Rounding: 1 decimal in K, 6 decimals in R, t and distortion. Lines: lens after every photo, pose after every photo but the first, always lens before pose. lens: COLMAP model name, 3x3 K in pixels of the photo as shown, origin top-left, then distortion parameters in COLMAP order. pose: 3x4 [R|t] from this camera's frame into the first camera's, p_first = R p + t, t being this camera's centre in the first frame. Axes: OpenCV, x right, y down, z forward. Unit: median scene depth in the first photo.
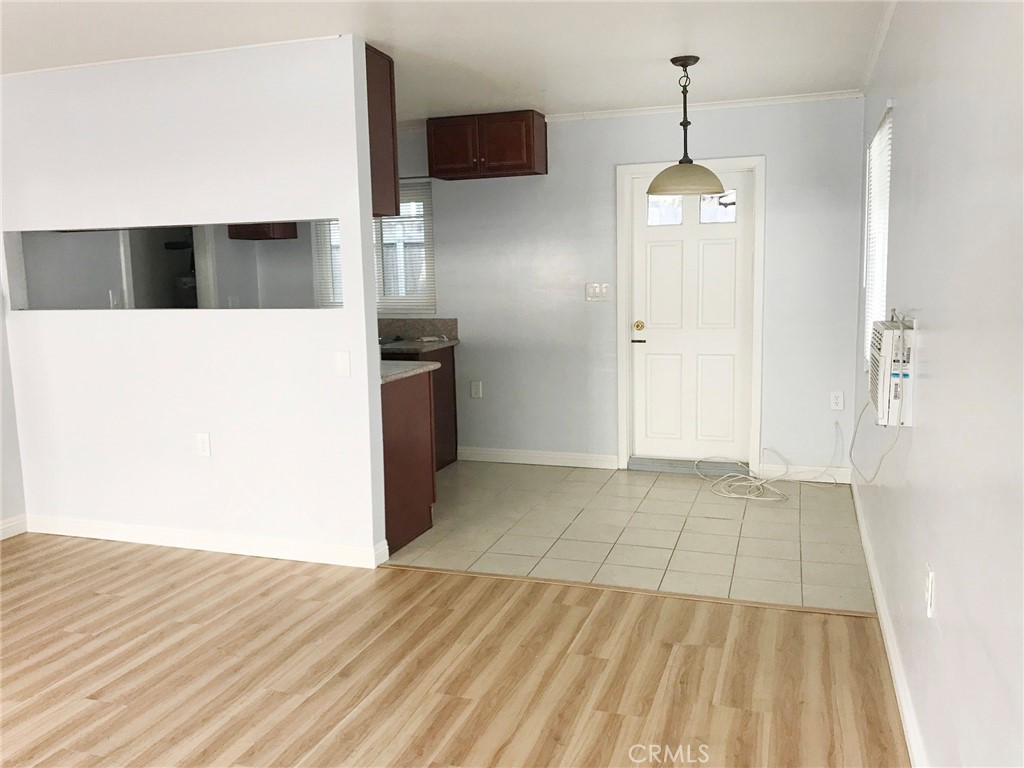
lens RADIAL K [[834.3, 0, 511.8], [0, 834.3, 382.9], [0, 0, 1]] dist [0.005672, 0.006044]
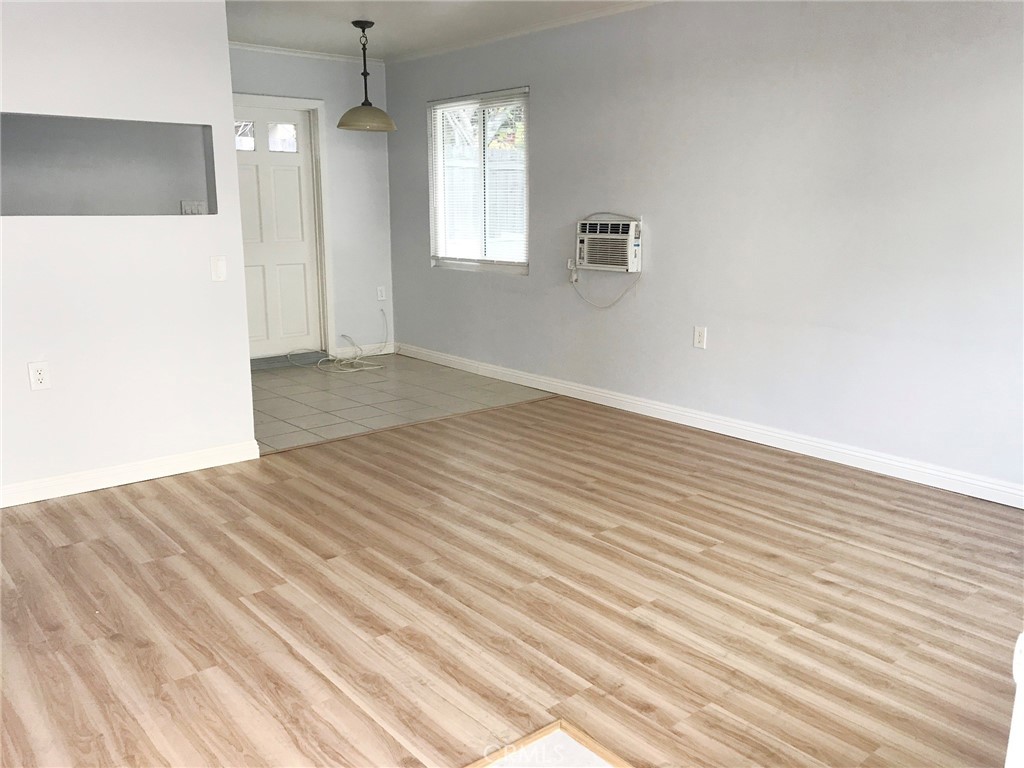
lens RADIAL K [[834.3, 0, 512.4], [0, 834.3, 385.4], [0, 0, 1]] dist [0.005672, 0.006044]
pose [[0.514226, -0.159626, 0.842669, -0.926289], [0.099566, 0.986995, 0.126207, 0.026344], [-0.851856, 0.019002, 0.523432, 0.154427]]
